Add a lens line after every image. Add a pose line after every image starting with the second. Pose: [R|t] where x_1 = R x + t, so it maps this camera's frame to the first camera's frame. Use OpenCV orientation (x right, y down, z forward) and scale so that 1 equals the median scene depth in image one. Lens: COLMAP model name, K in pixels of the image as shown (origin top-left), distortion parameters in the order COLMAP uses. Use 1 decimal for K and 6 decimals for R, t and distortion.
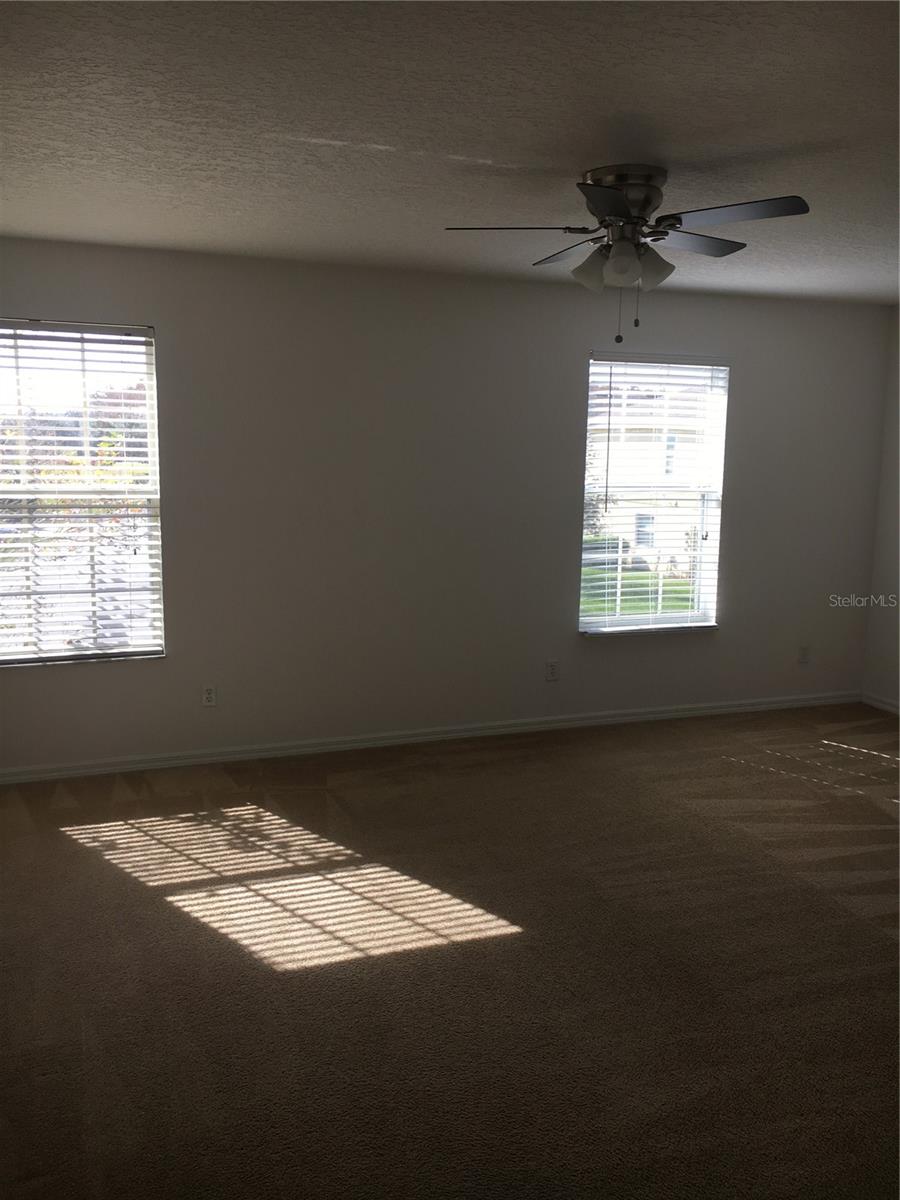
lens RADIAL K [[1016.4, 0, 446.2], [0, 1016.4, 598.6], [0, 0, 1]] dist [0.072184, -0.093854]
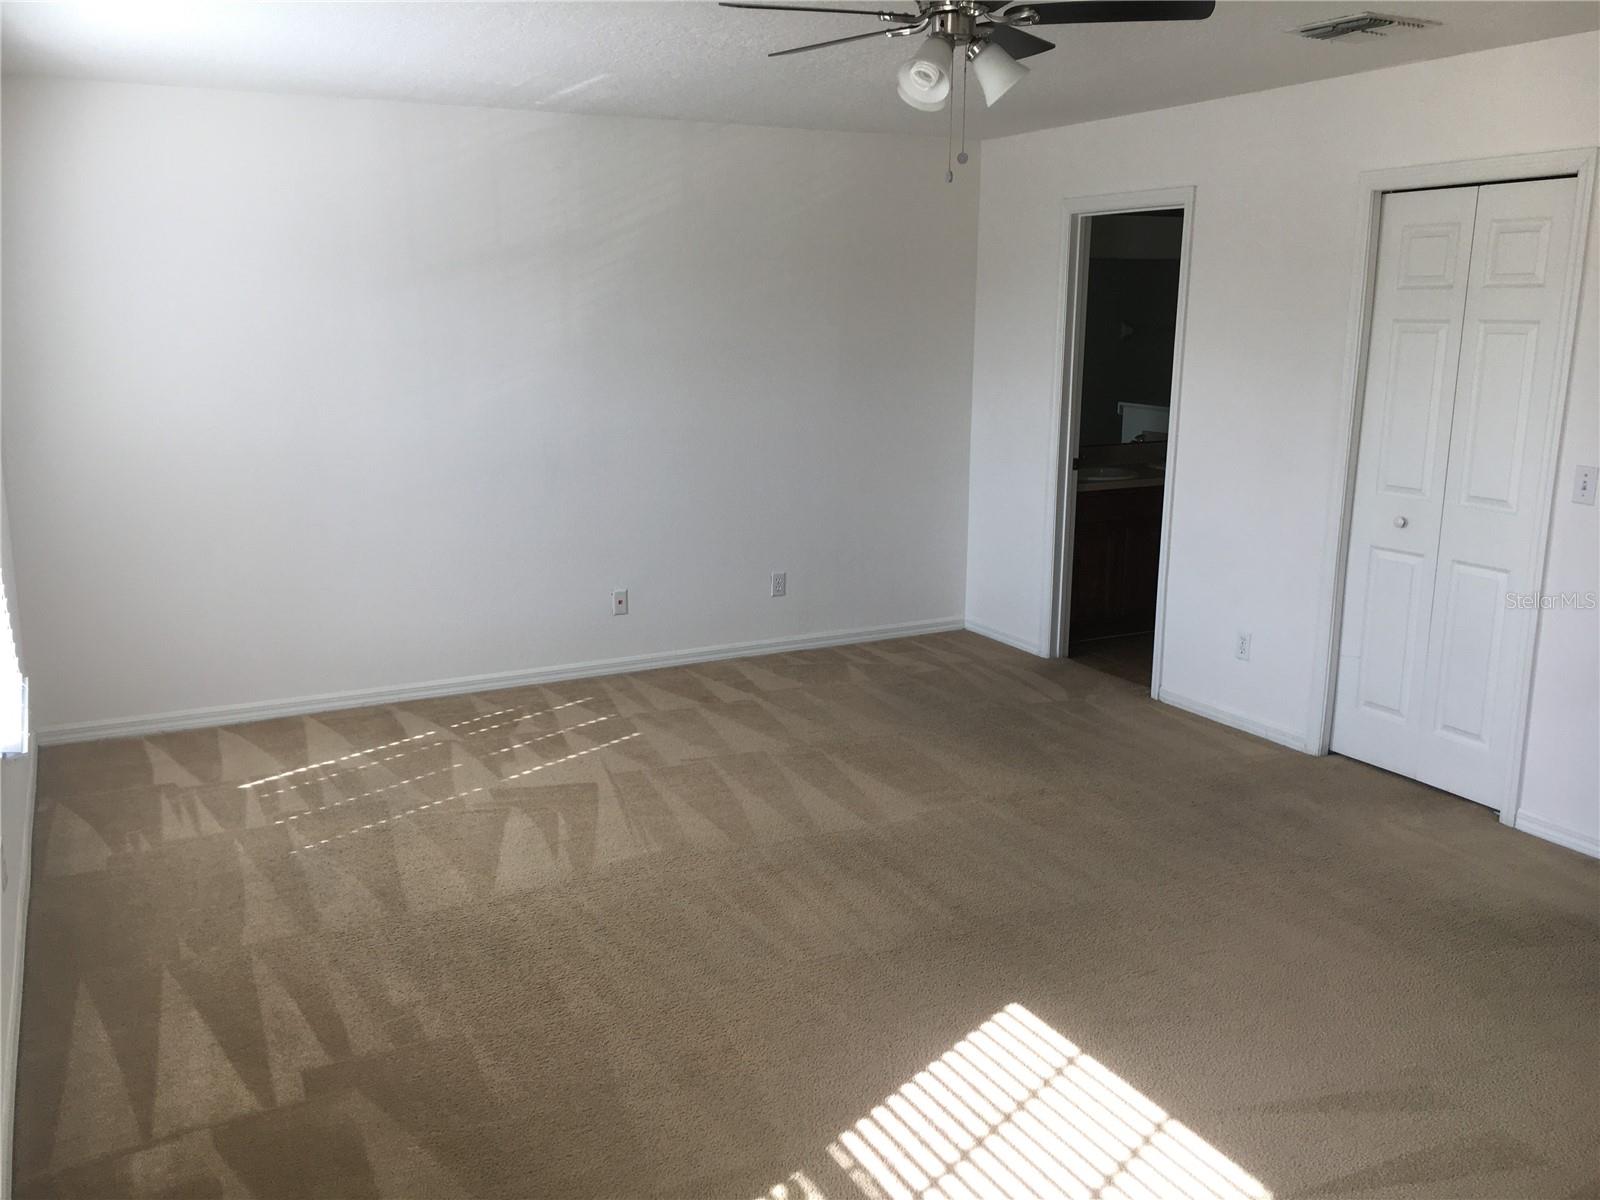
lens RADIAL K [[1355.2, 0, 798.5], [0, 1355.2, 598.5], [0, 0, 1]] dist [0.072184, -0.093854]
pose [[-0.122552, -0.222216, 0.967265, -0.575172], [0.152832, 0.958761, 0.239626, -0.151367], [-0.980624, 0.177195, -0.083536, 0.870824]]
